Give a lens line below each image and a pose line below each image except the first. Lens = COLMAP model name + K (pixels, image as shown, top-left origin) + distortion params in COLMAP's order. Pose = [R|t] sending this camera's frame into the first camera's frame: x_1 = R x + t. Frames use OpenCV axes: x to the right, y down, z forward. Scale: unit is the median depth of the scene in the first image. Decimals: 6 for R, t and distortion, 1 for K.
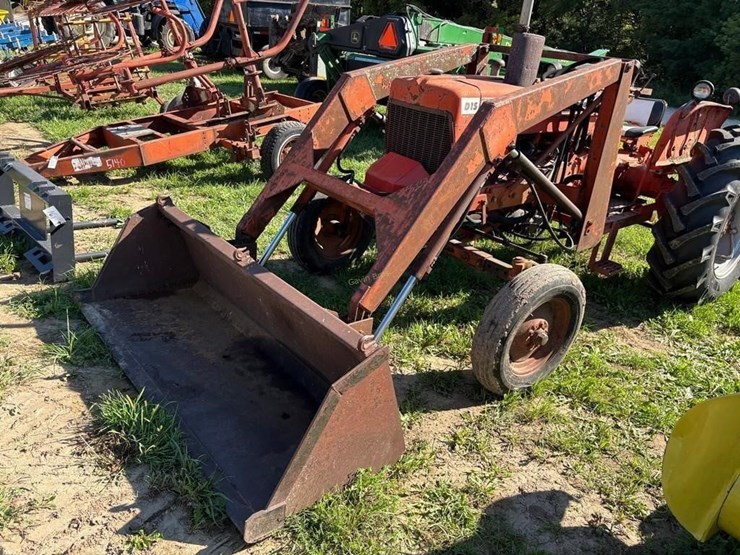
lens RADIAL K [[561.0, 0, 373.6], [0, 561.0, 274.0], [0, 0, 1]] dist [0.031962, -0.029647]
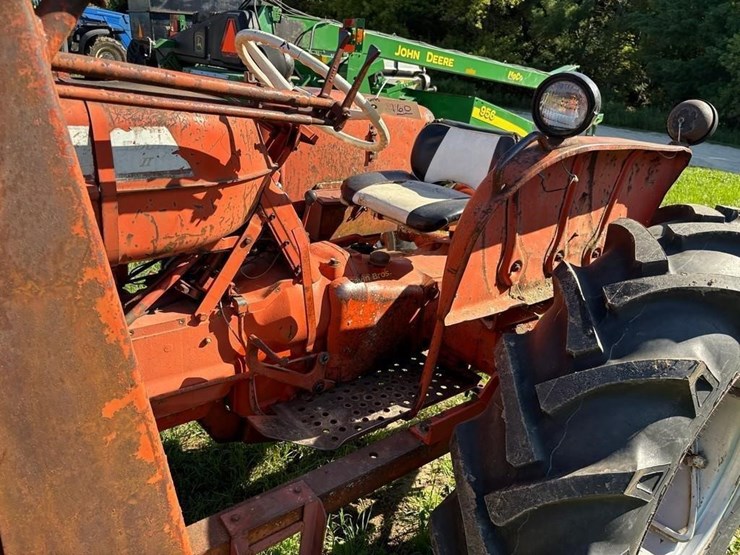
lens RADIAL K [[561.0, 0, 360.2], [0, 561.0, 288.0], [0, 0, 1]] dist [0.031962, -0.029647]
pose [[0.999404, 0.005103, -0.034133, 0.524262], [-0.005850, 0.999745, -0.021820, -0.235677], [0.034013, 0.022007, 0.999179, 0.752726]]
